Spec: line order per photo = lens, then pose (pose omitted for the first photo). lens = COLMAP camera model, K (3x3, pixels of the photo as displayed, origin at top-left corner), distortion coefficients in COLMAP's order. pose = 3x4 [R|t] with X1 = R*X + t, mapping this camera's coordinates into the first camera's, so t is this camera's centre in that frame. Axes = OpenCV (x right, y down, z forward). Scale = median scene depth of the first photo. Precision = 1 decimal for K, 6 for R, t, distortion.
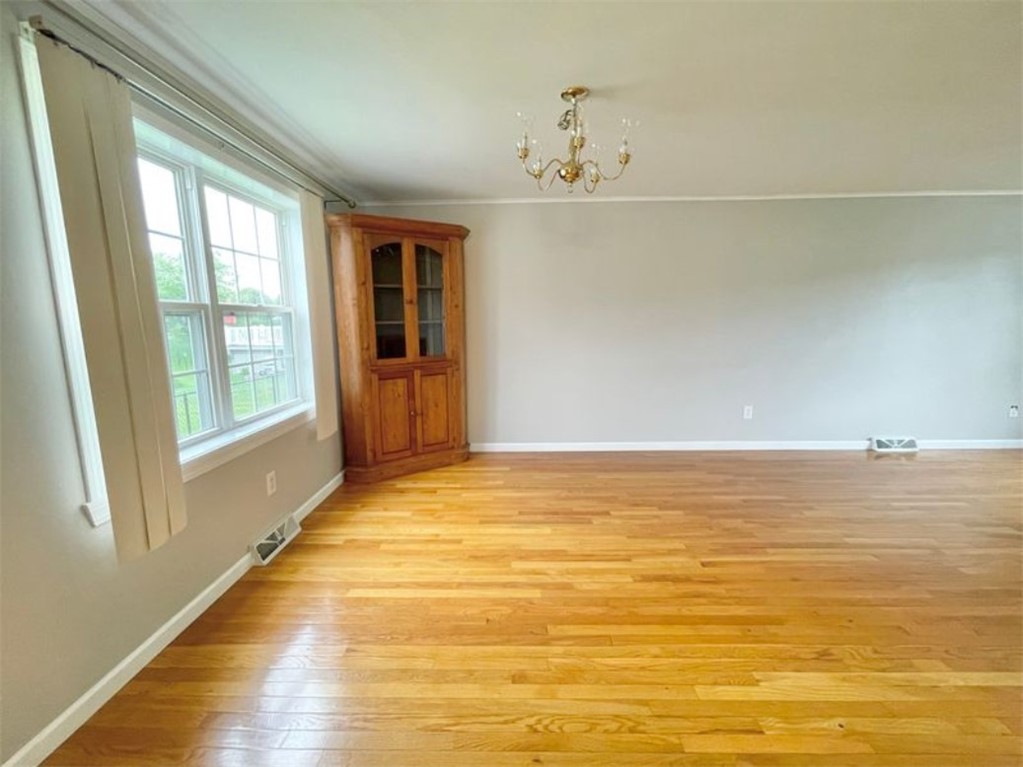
lens RADIAL K [[416.3, 0, 512.0], [0, 416.3, 380.1], [0, 0, 1]] dist [-0.001582, 0.000439]
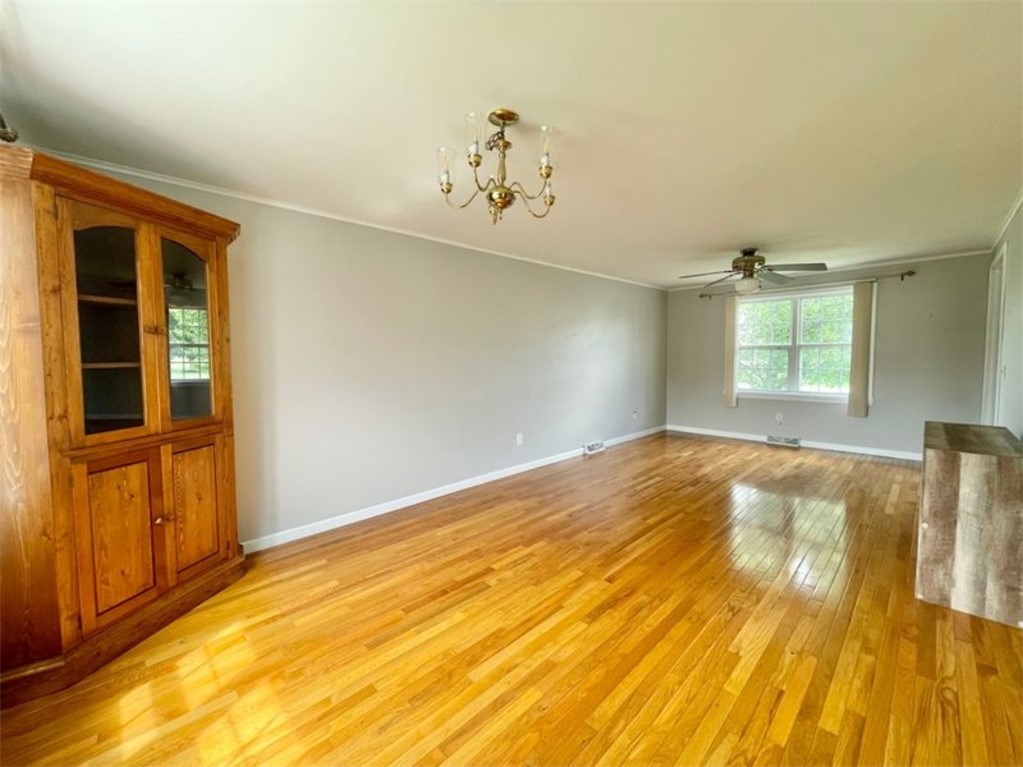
lens RADIAL K [[416.3, 0, 512.0], [0, 416.3, 380.1], [0, 0, 1]] dist [-0.001582, 0.000439]
pose [[0.700588, -0.040228, 0.712431, -0.338440], [0.110241, 0.992524, -0.052365, -0.034062], [-0.704999, 0.115226, 0.699785, 0.259908]]
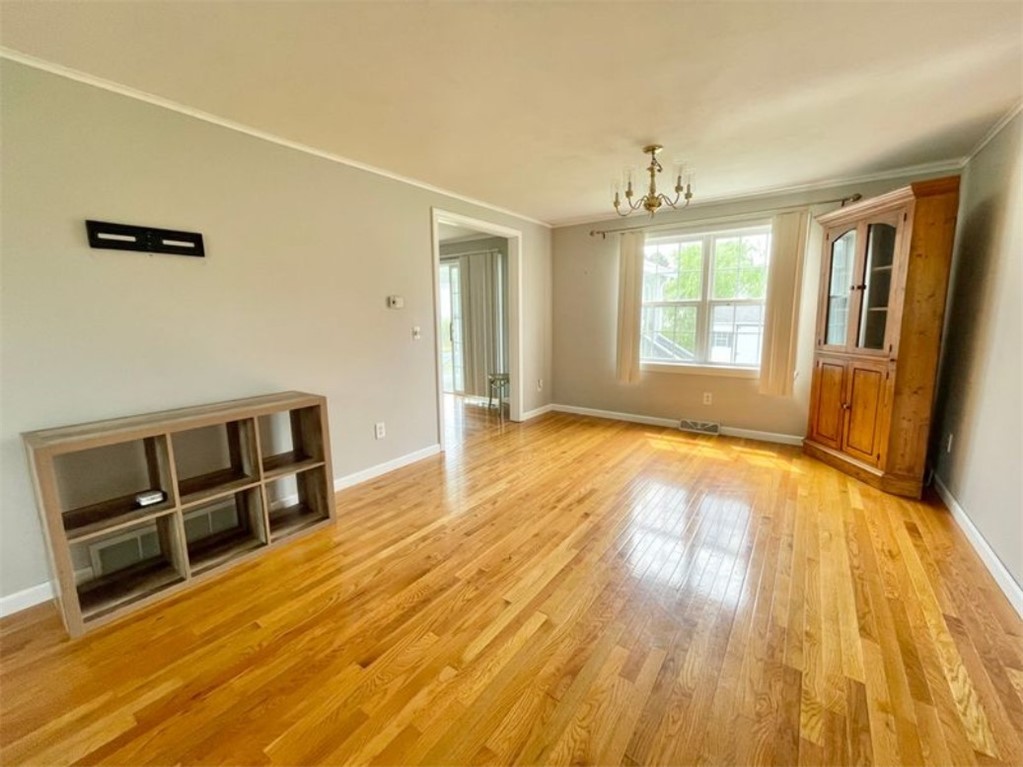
lens RADIAL K [[416.3, 0, 512.0], [0, 416.3, 380.1], [0, 0, 1]] dist [-0.001582, 0.000439]
pose [[-0.566965, 0.147696, -0.810393, 1.091385], [-0.104547, 0.962937, 0.248640, -0.153157], [0.817081, 0.225695, -0.530510, 0.996255]]
